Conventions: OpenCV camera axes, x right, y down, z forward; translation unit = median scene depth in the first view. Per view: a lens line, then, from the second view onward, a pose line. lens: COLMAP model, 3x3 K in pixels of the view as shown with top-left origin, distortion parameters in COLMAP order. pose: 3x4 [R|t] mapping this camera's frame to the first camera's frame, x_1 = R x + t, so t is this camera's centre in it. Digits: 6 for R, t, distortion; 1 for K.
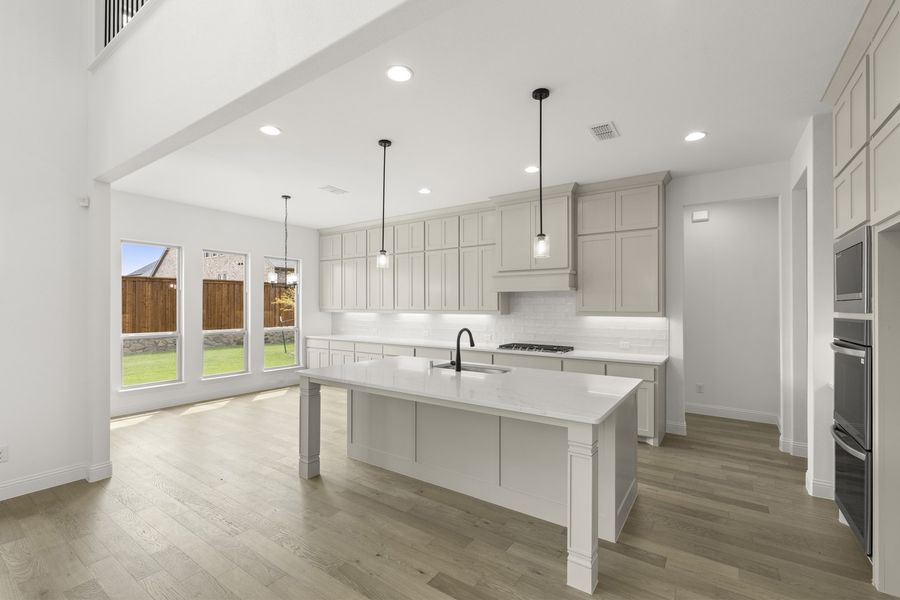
lens RADIAL K [[394.6, 0, 465.8], [0, 394.6, 298.4], [0, 0, 1]] dist [-0.000391, -0.000119]
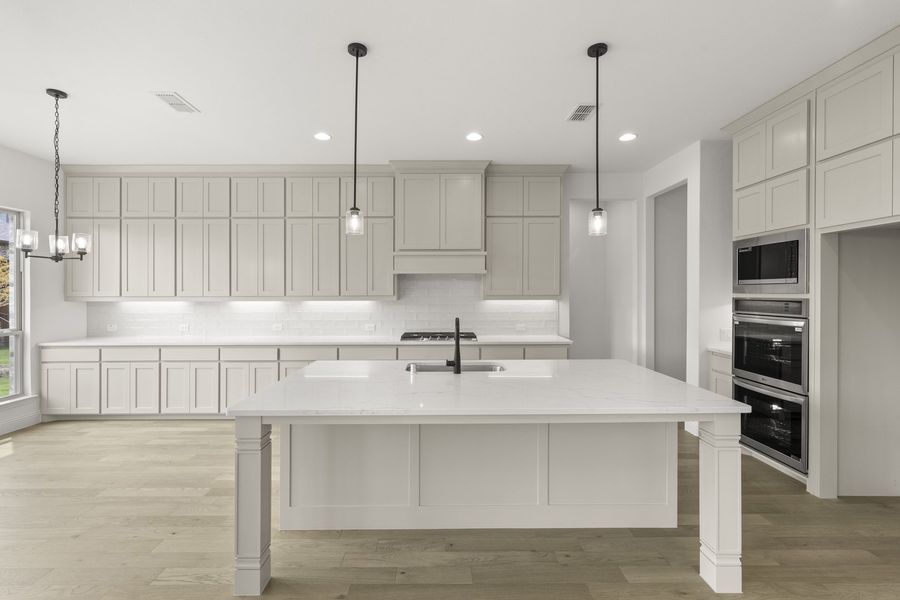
lens RADIAL K [[401.4, 0, 449.0], [0, 401.4, 278.0], [0, 0, 1]] dist [-0.000610, -0.000229]
pose [[0.828752, 0.012086, 0.559485, -0.335677], [-0.006107, 0.999903, -0.012552, 0.003815], [-0.559583, 0.006986, 0.828745, 0.241151]]
